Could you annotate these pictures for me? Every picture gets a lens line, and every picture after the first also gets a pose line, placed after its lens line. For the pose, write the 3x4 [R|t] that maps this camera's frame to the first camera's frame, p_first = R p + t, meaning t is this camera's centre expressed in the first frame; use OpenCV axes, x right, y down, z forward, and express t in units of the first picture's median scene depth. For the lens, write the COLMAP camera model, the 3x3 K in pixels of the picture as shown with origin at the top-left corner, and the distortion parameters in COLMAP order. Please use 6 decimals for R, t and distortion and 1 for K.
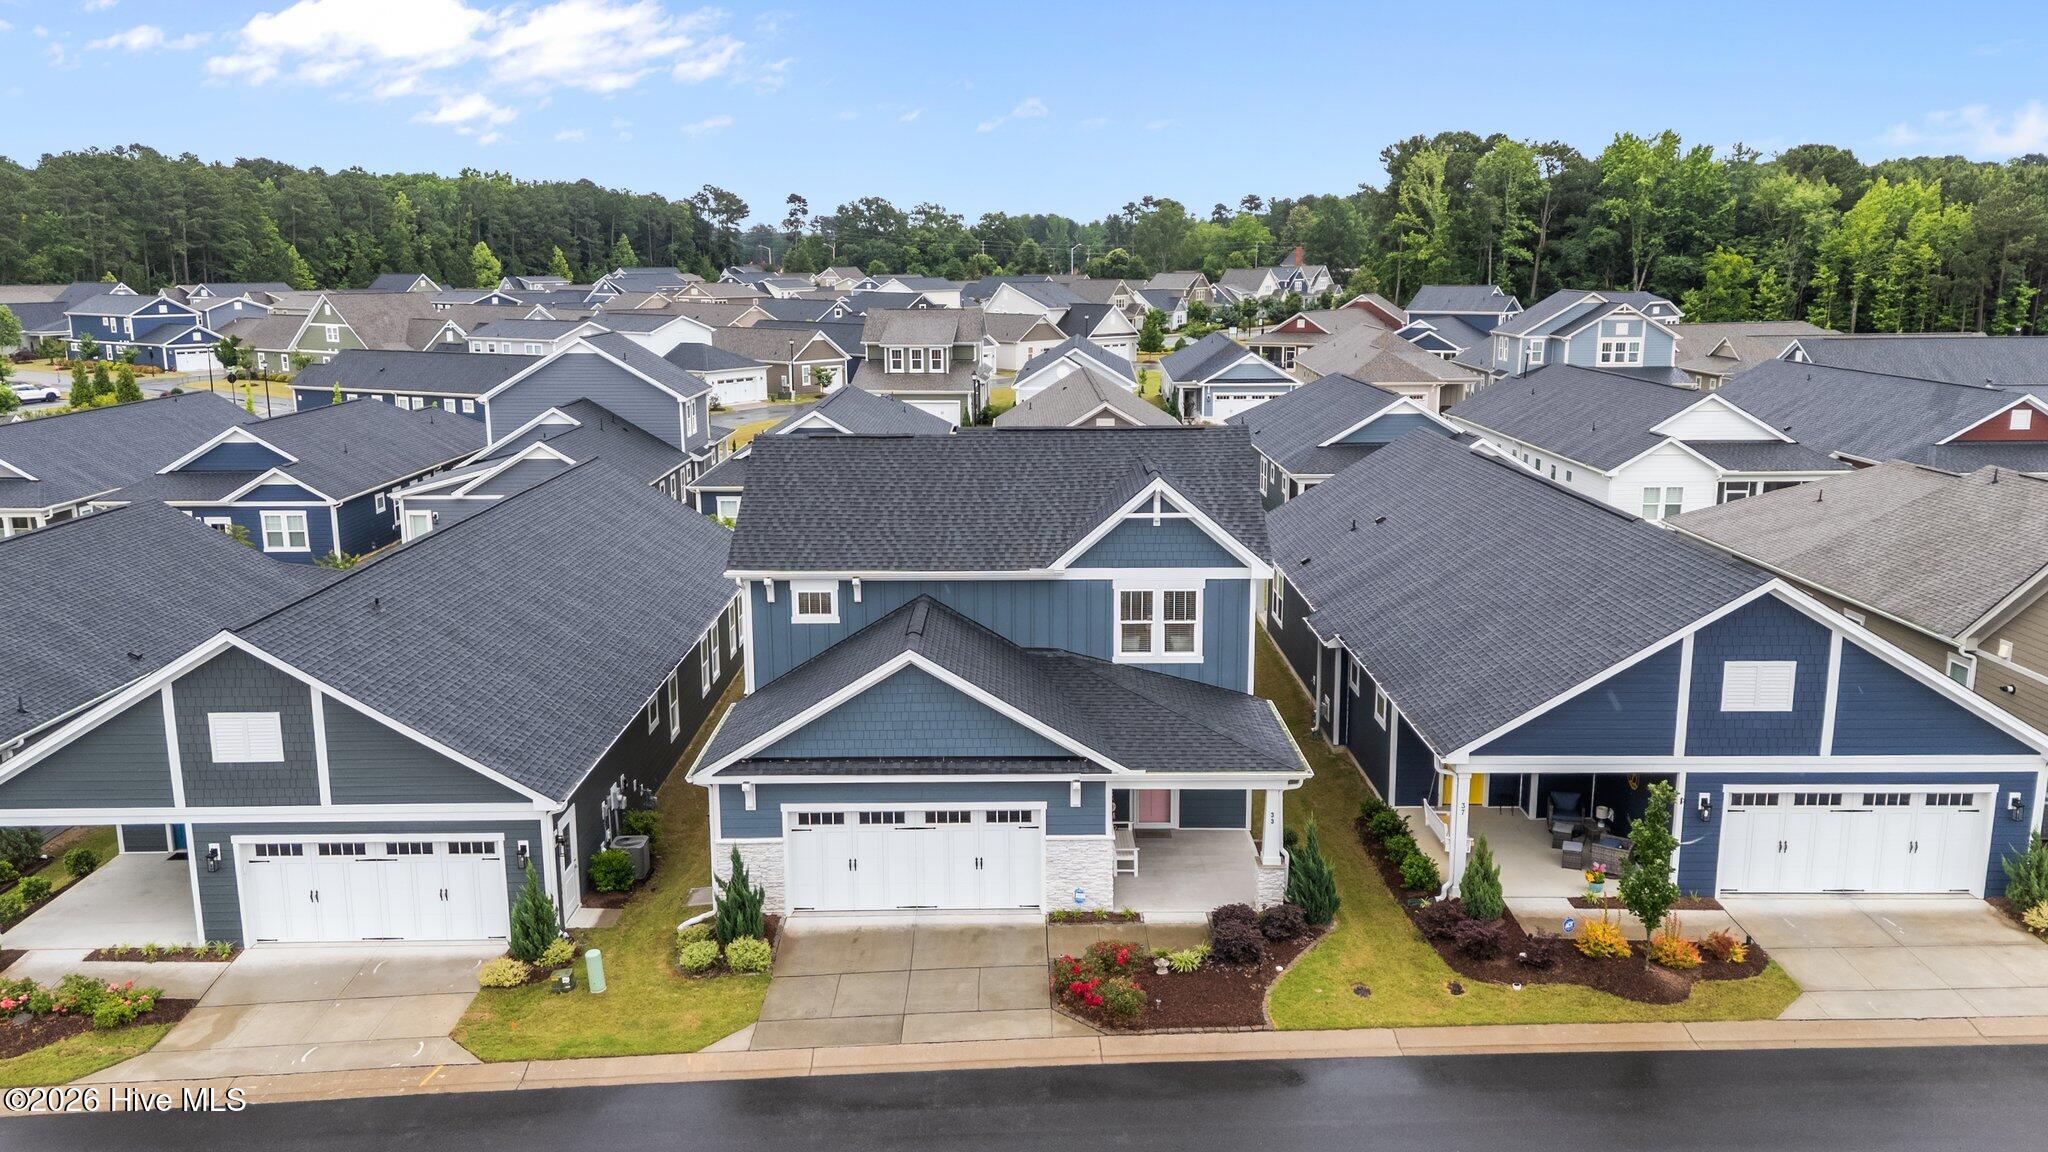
lens RADIAL K [[1514.0, 0, 1015.6], [0, 1514.0, 567.8], [0, 0, 1]] dist [0.093943, -0.115739]
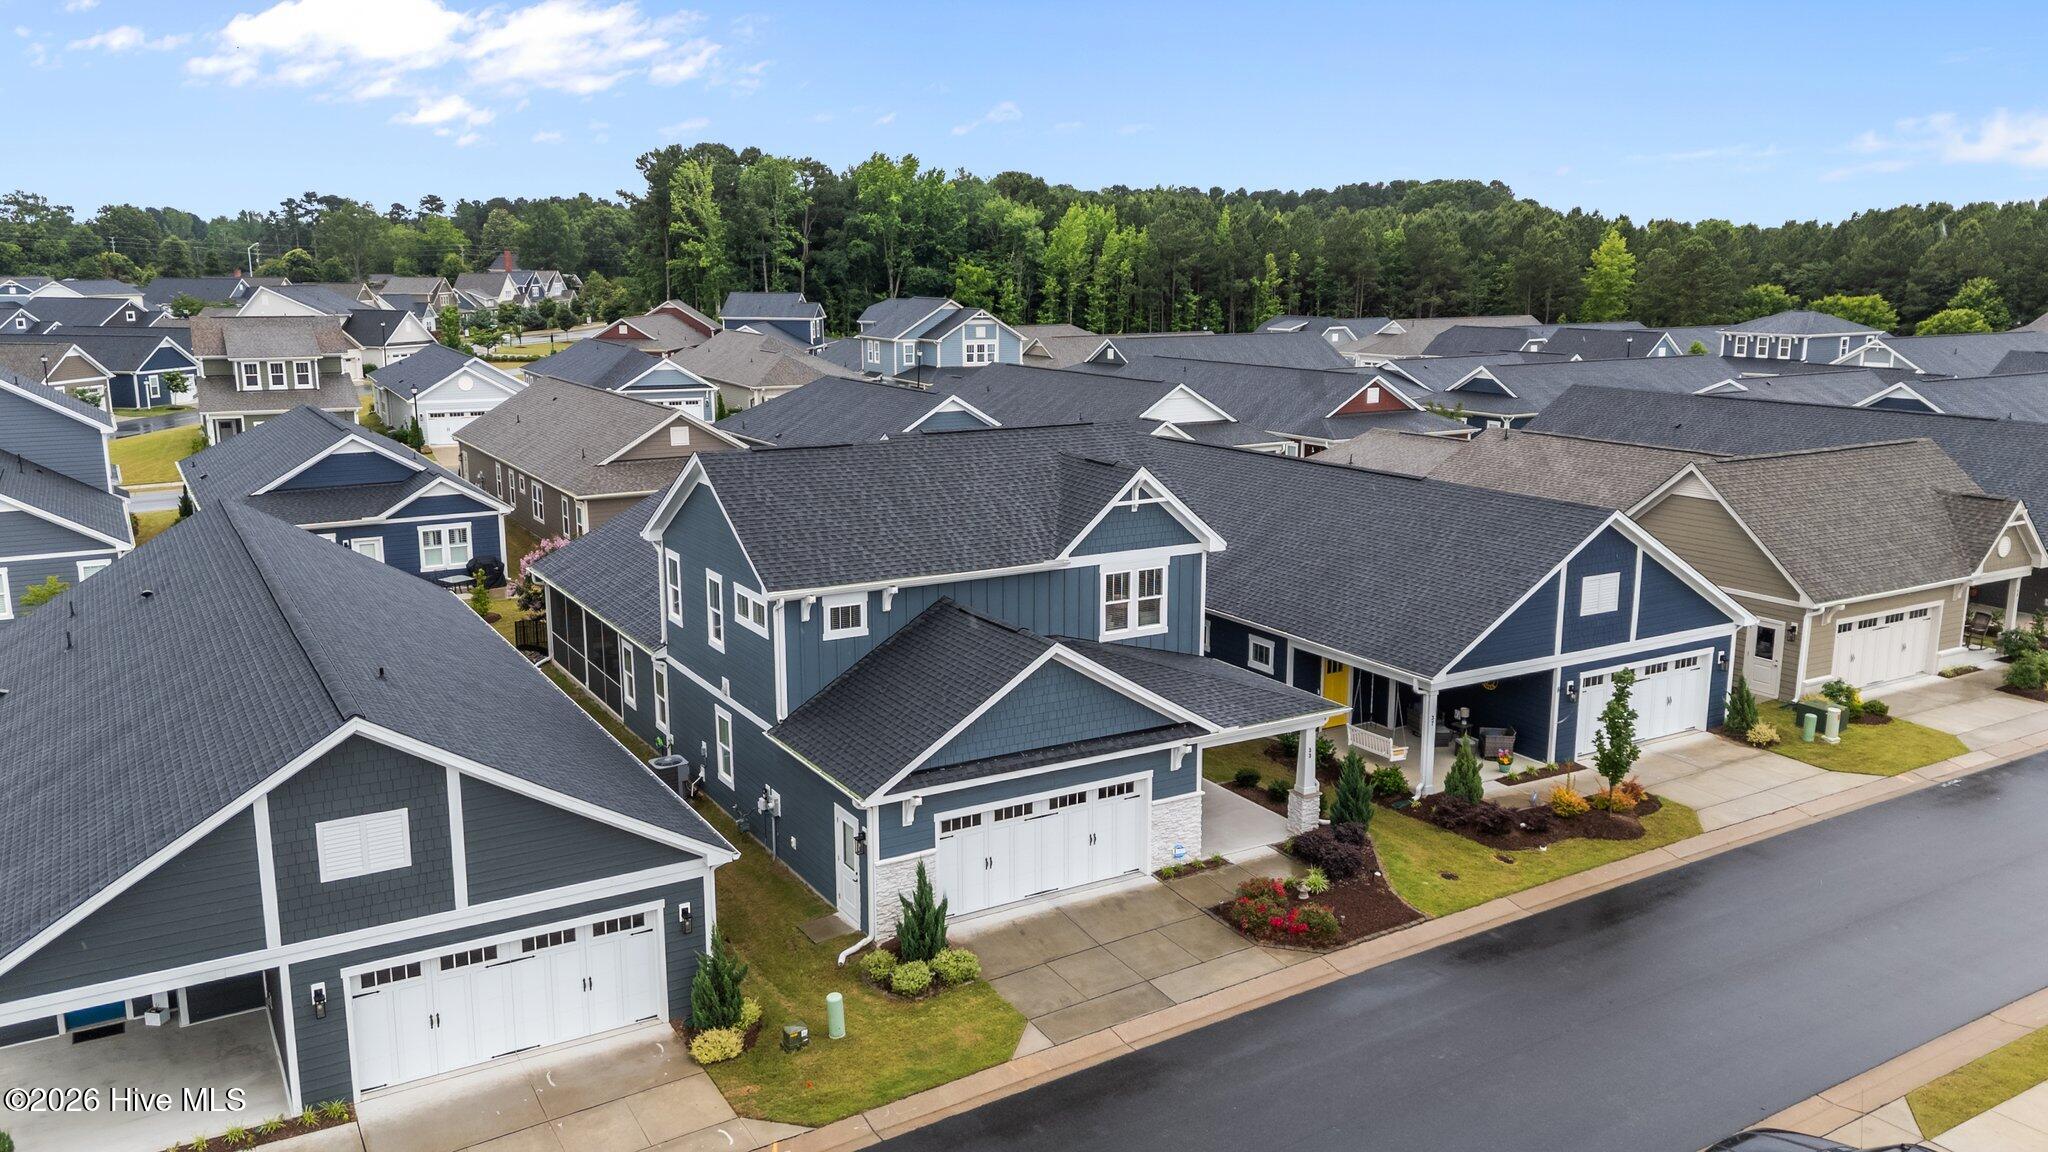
lens RADIAL K [[1514.0, 0, 1015.6], [0, 1514.0, 567.8], [0, 0, 1]] dist [0.093943, -0.115739]
pose [[0.863265, -0.093924, 0.495936, -0.524132], [0.095887, 0.995159, 0.021562, -0.019088], [-0.495560, 0.028940, 0.868092, 0.096408]]
